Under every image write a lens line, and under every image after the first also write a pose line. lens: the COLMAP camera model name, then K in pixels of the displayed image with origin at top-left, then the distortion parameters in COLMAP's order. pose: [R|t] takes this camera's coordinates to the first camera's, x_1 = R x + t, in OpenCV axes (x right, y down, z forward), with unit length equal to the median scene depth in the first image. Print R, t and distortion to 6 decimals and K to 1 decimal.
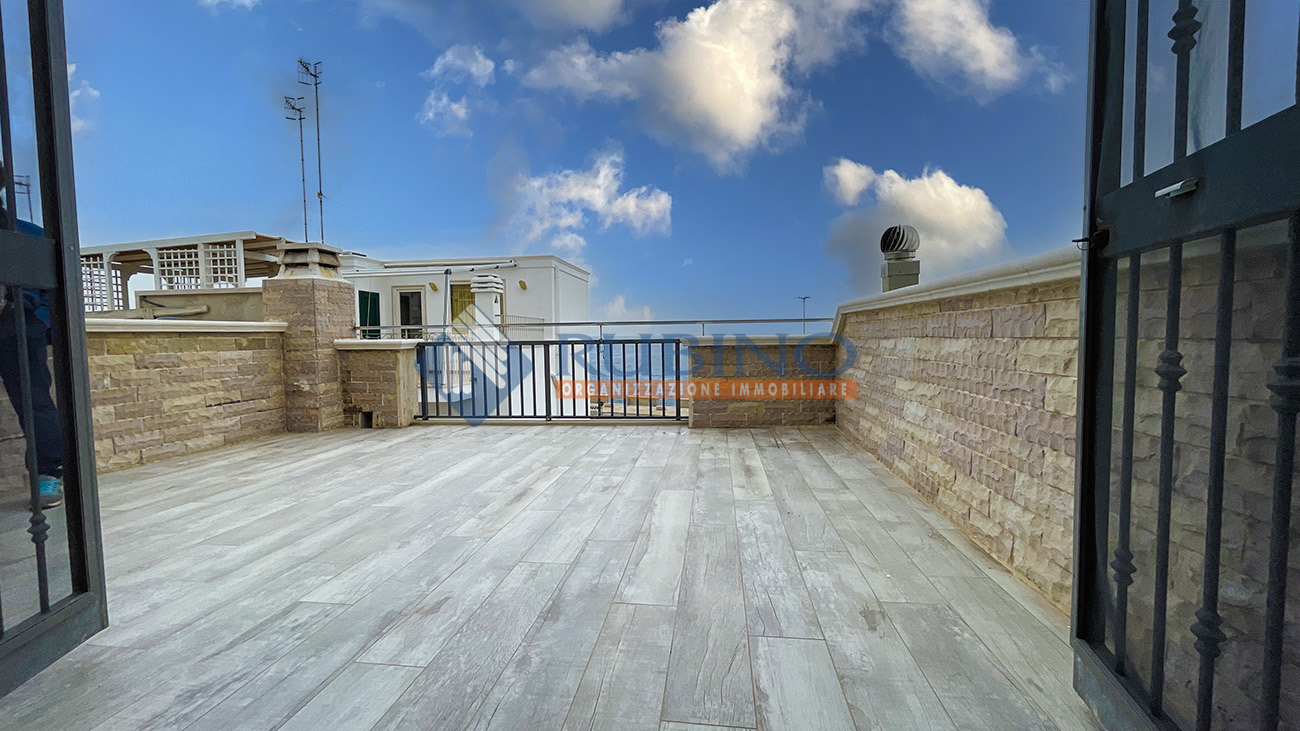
lens RADIAL K [[528.8, 0, 638.7], [0, 528.8, 362.7], [0, 0, 1]] dist [-0.001338, 0.001490]
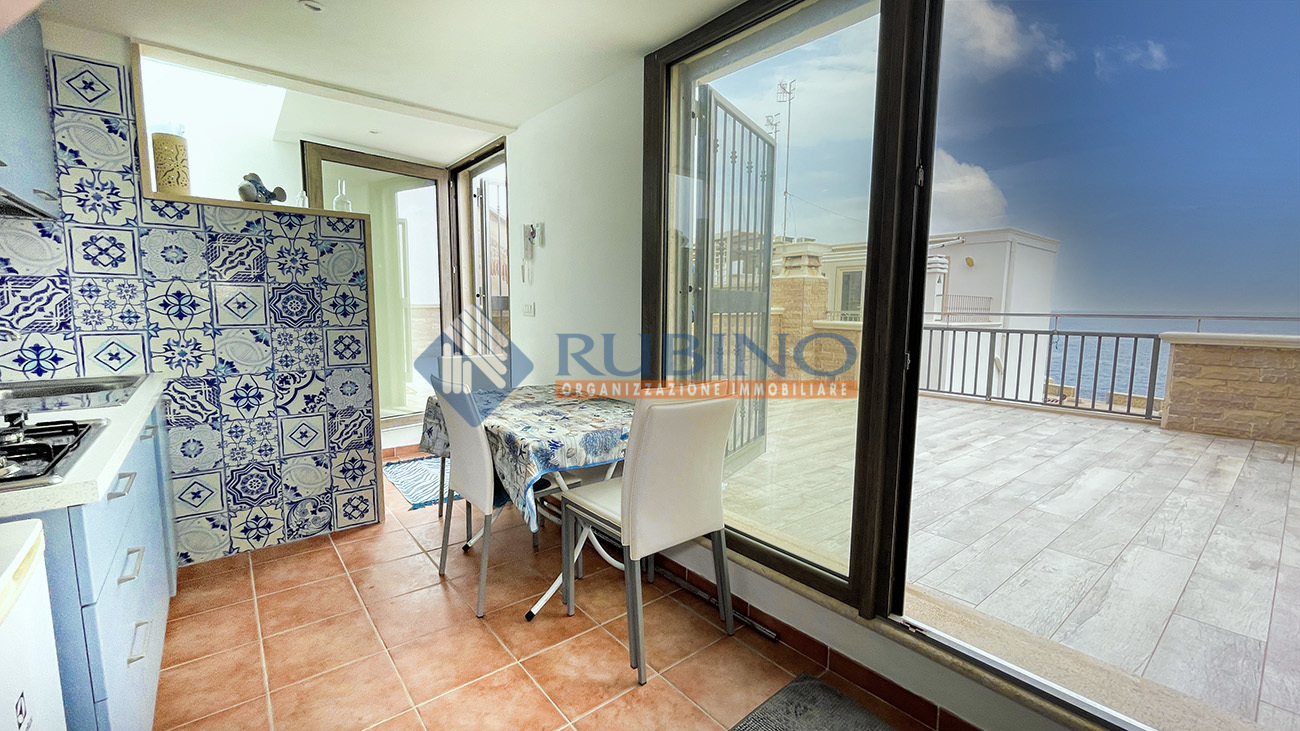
lens RADIAL K [[528.8, 0, 642.1], [0, 528.8, 363.8], [0, 0, 1]] dist [-0.001338, 0.001490]
pose [[0.728586, 0.094142, -0.678454, 0.052697], [-0.054763, 0.995345, 0.079304, -0.017662], [0.682762, -0.020625, 0.730350, -0.350090]]
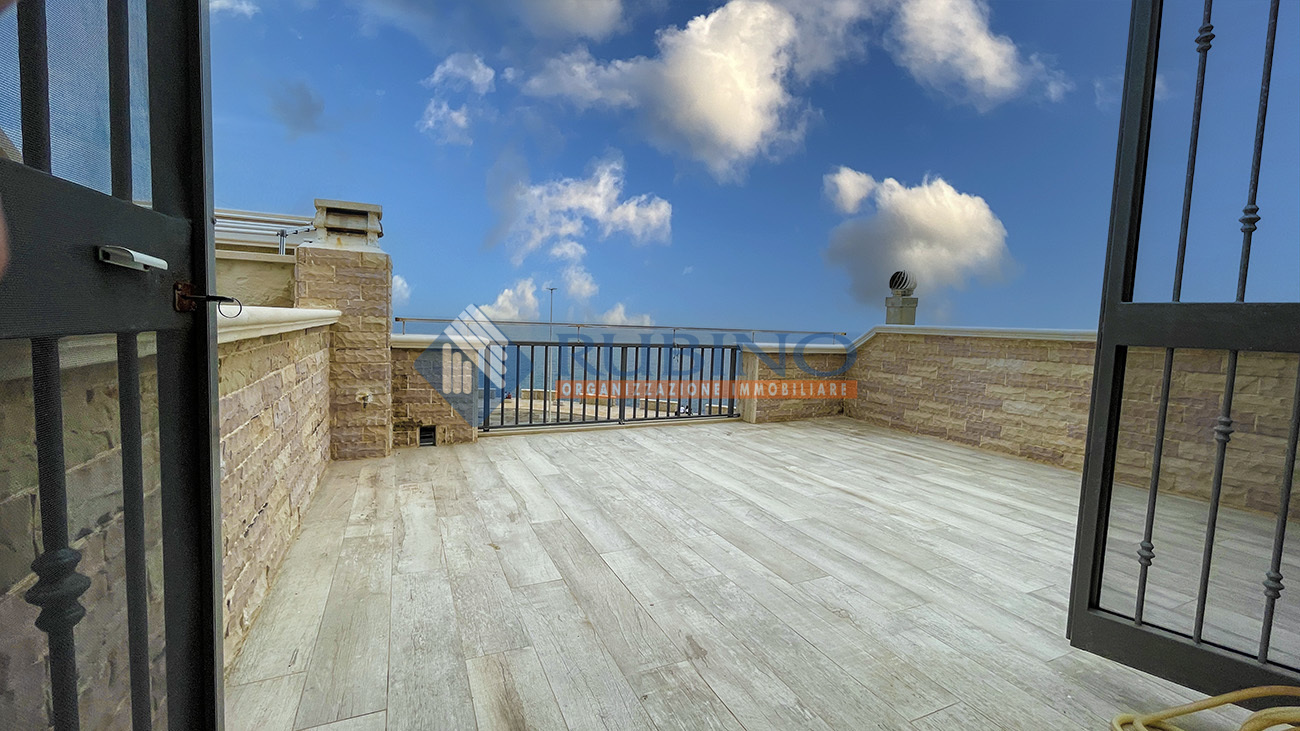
lens RADIAL K [[528.8, 0, 639.0], [0, 528.8, 361.5], [0, 0, 1]] dist [-0.001338, 0.001490]
pose [[0.841959, 0.006933, 0.539497, -0.753456], [-0.020204, 0.999621, 0.018685, -0.029072], [-0.539163, -0.026632, 0.841780, 0.177707]]
